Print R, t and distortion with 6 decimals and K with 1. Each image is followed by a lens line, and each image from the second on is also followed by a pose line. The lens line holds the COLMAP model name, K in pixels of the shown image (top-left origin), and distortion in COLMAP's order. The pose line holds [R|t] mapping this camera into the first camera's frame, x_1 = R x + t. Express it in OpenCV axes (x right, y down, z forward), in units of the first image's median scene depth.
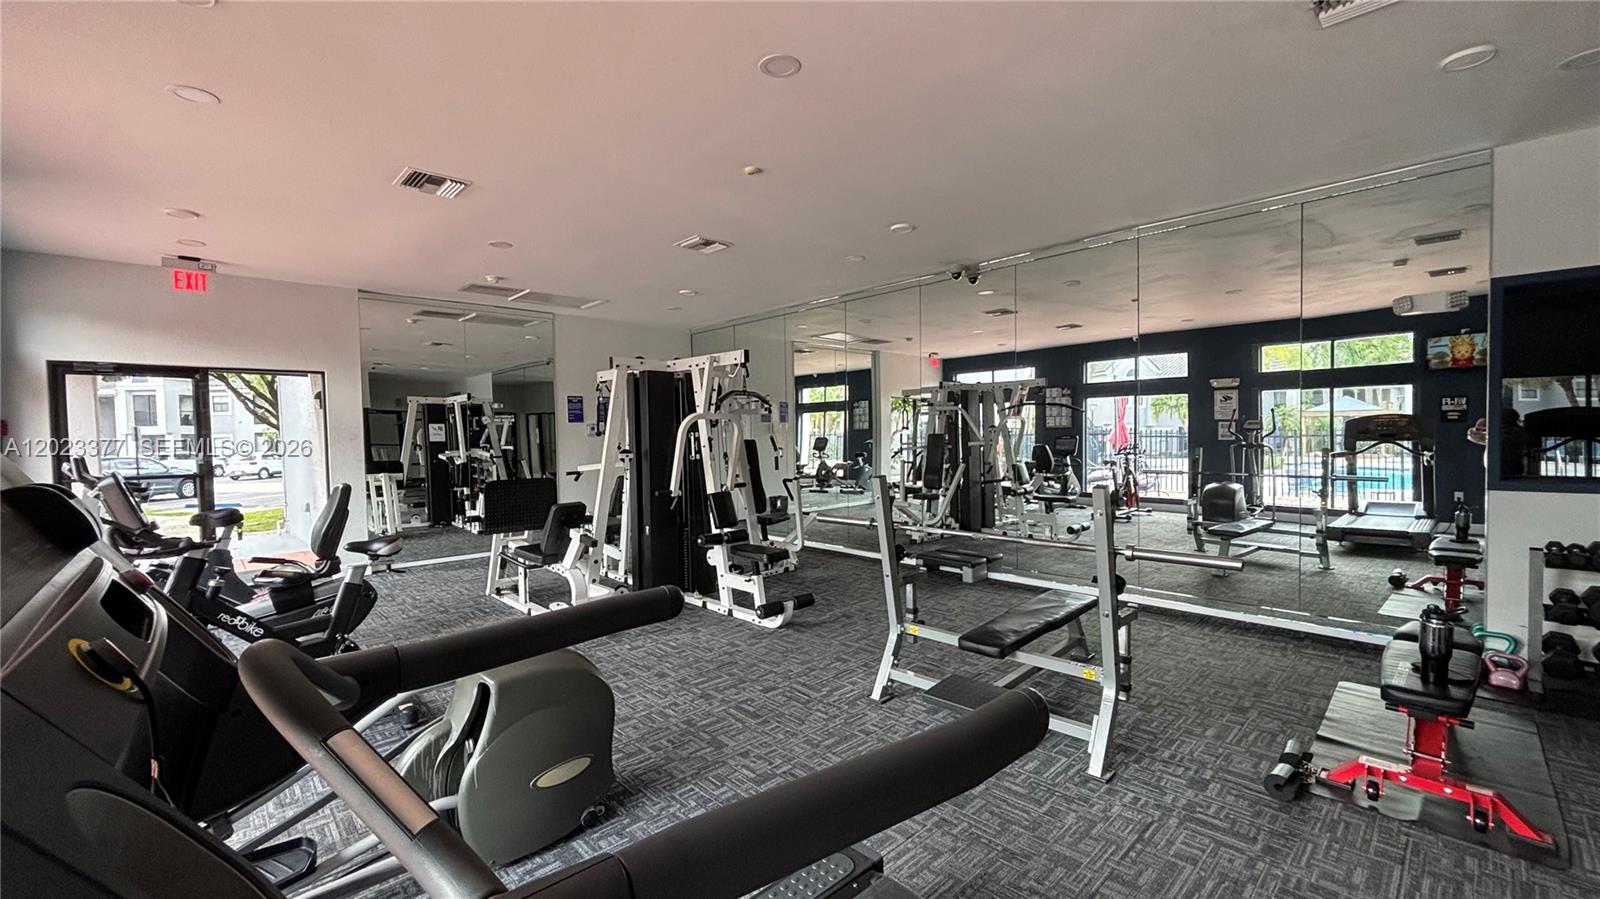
lens RADIAL K [[642.8, 0, 795.6], [0, 642.8, 451.1], [0, 0, 1]] dist [0.001825, -0.002320]
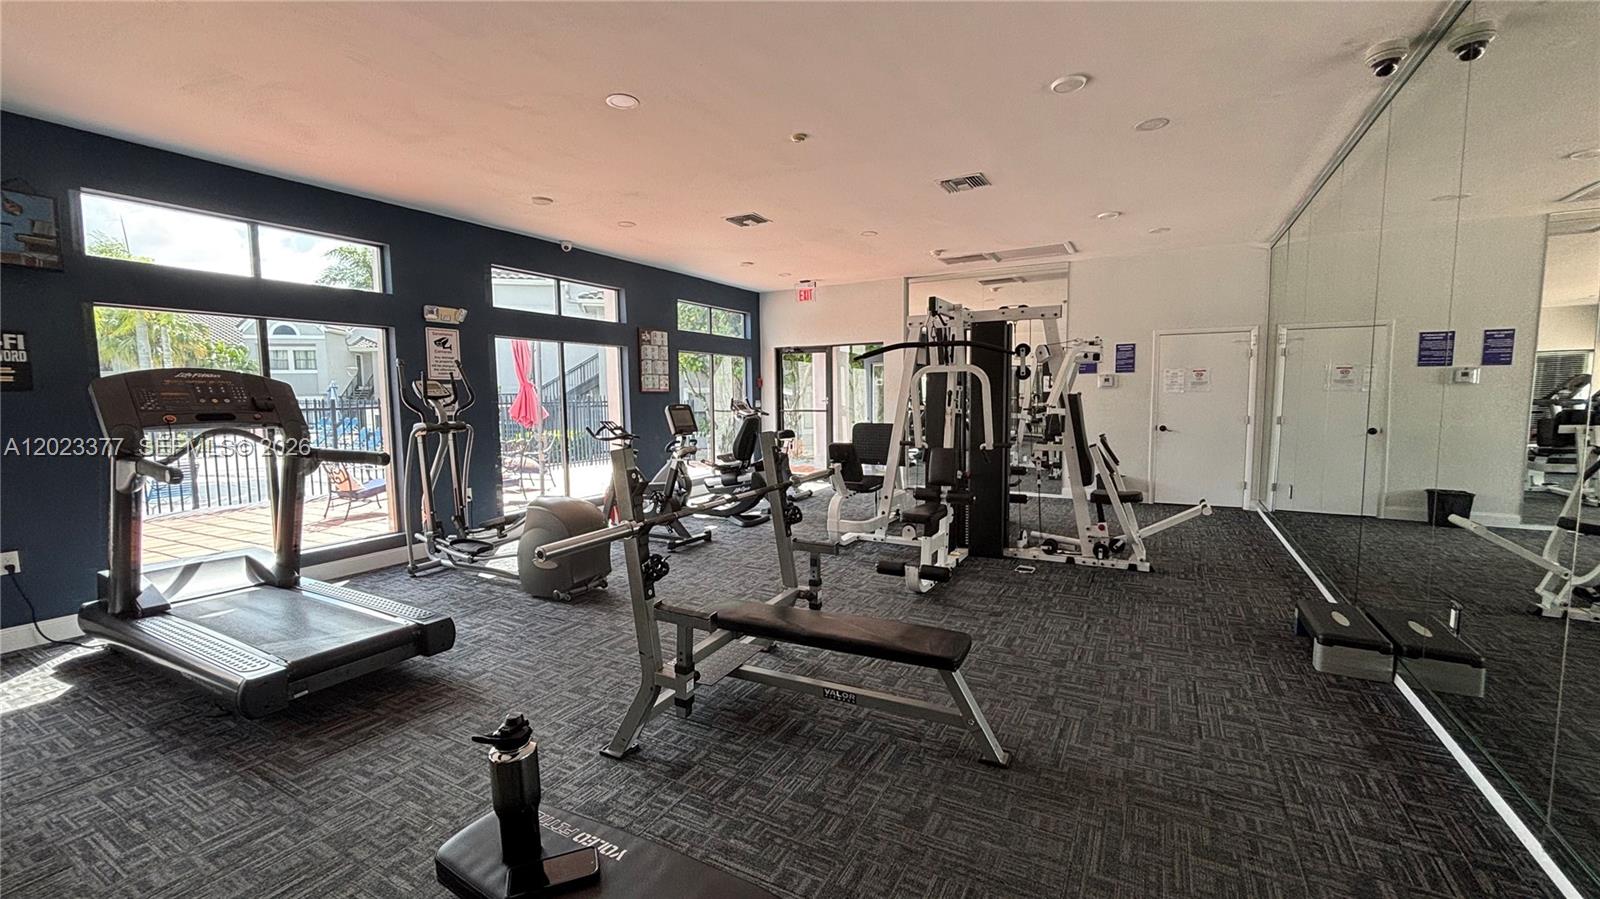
lens RADIAL K [[642.8, 0, 796.2], [0, 642.8, 448.2], [0, 0, 1]] dist [0.001825, -0.002320]
pose [[0.290977, 0.096212, -0.951880, 0.723685], [-0.025817, 0.995358, 0.092714, -0.019400], [0.956382, -0.002403, 0.292110, 0.496437]]
